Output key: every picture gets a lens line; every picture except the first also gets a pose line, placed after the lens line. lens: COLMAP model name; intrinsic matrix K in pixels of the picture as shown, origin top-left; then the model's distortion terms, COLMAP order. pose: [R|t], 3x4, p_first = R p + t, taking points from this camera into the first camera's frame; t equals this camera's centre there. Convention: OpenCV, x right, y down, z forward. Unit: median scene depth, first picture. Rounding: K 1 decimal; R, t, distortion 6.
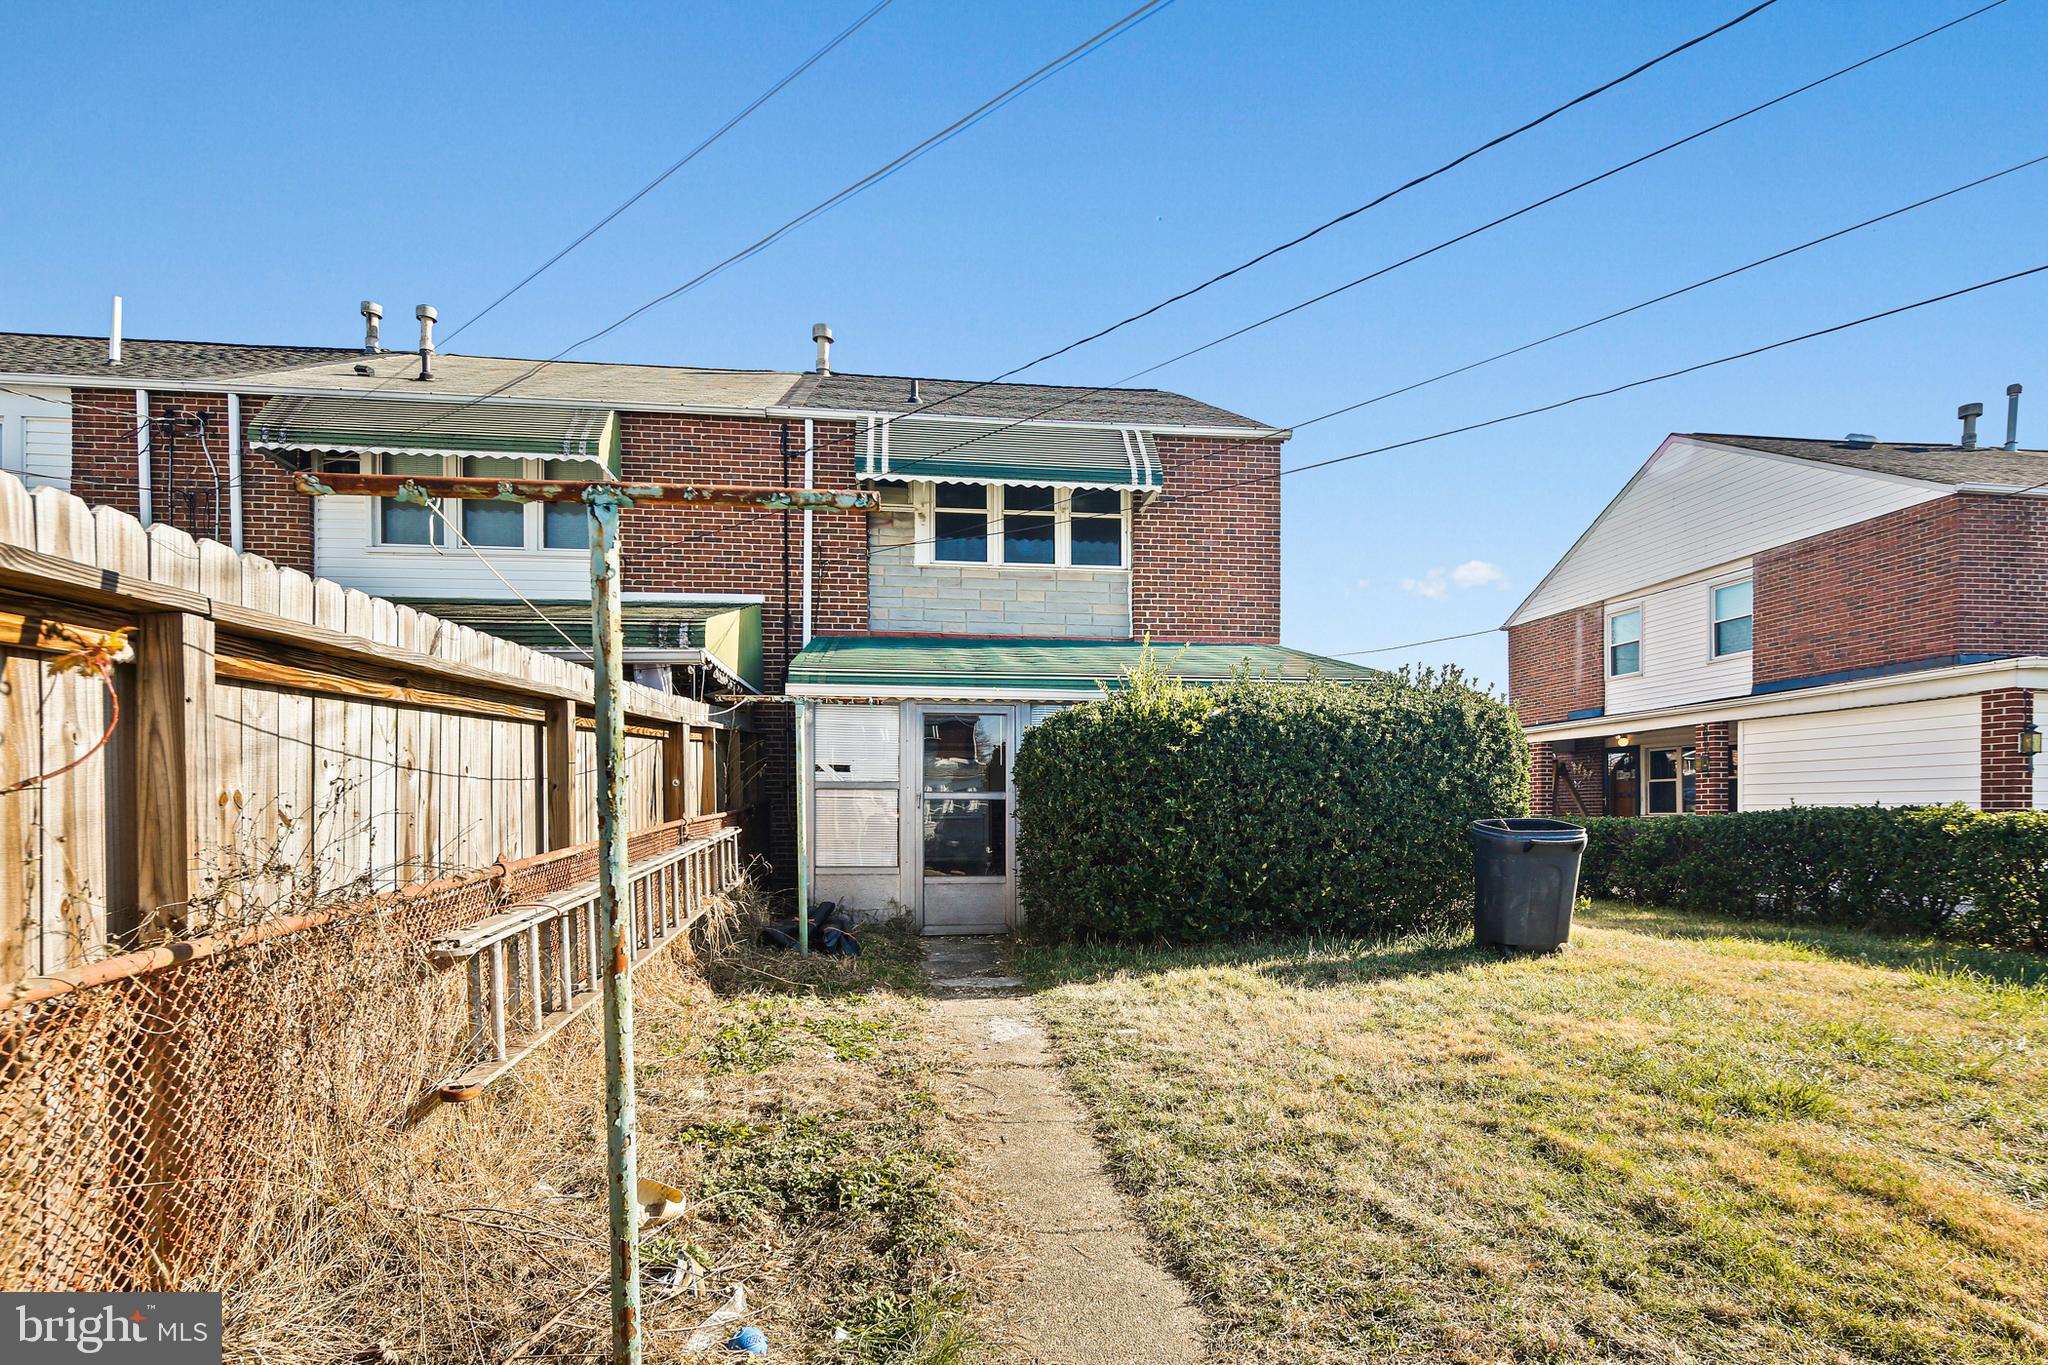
lens RADIAL K [[995.0, 0, 1028.2], [0, 995.0, 691.2], [0, 0, 1]] dist [0.004700, -0.004888]
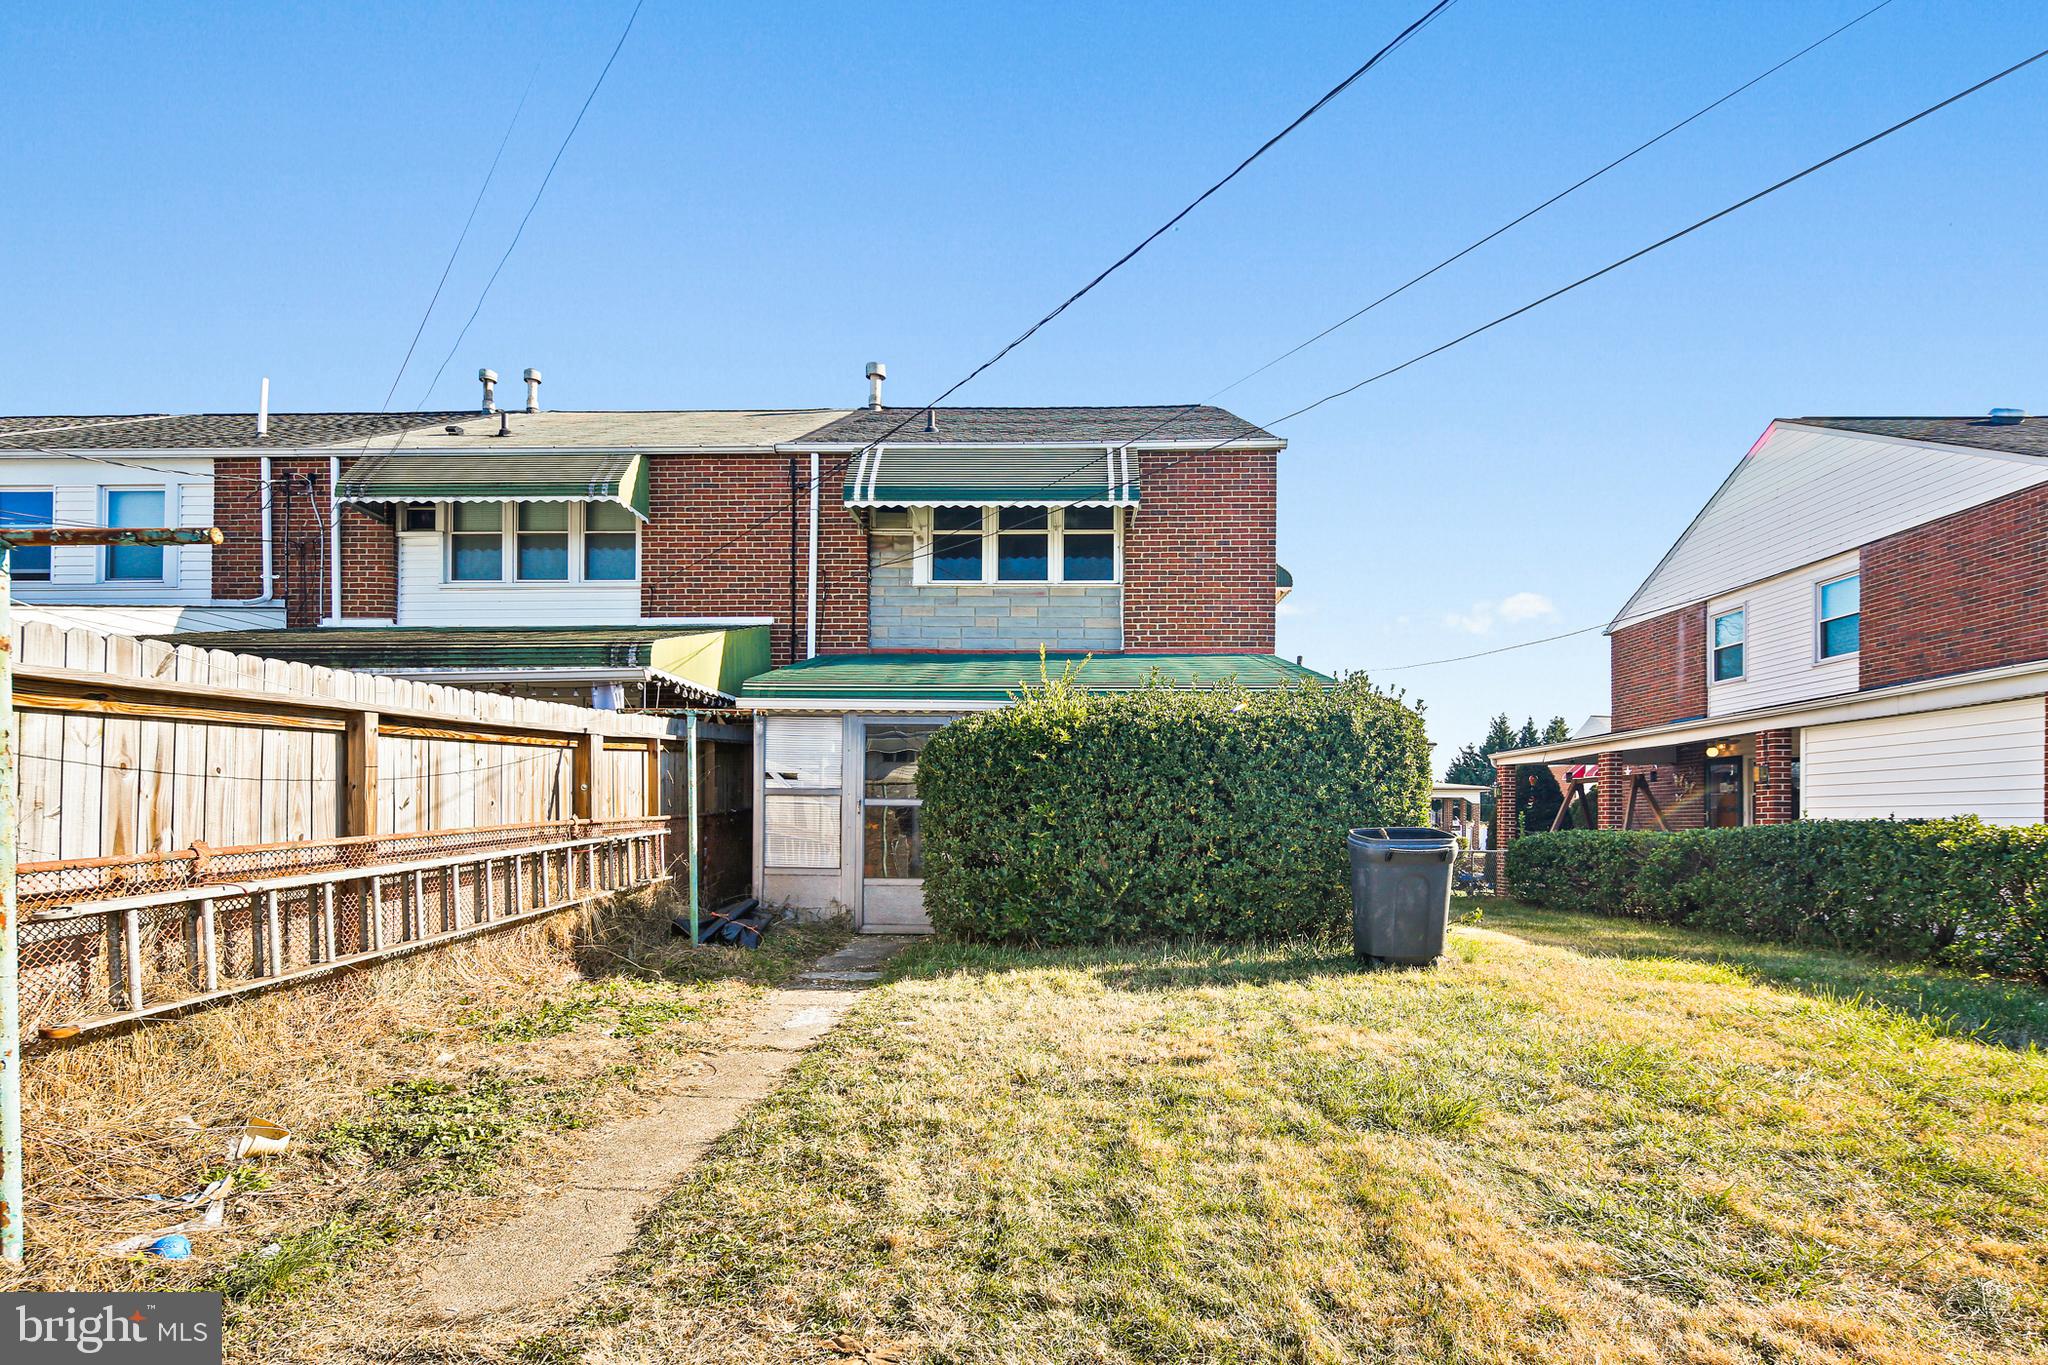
lens RADIAL K [[995.0, 0, 1198.8], [0, 995.0, 695.4], [0, 0, 1]] dist [0.004700, -0.004888]
pose [[0.987659, -0.011965, -0.156163, 0.394279], [0.009989, 0.999860, -0.013428, 0.008551], [0.156301, 0.011703, 0.987640, 0.003840]]
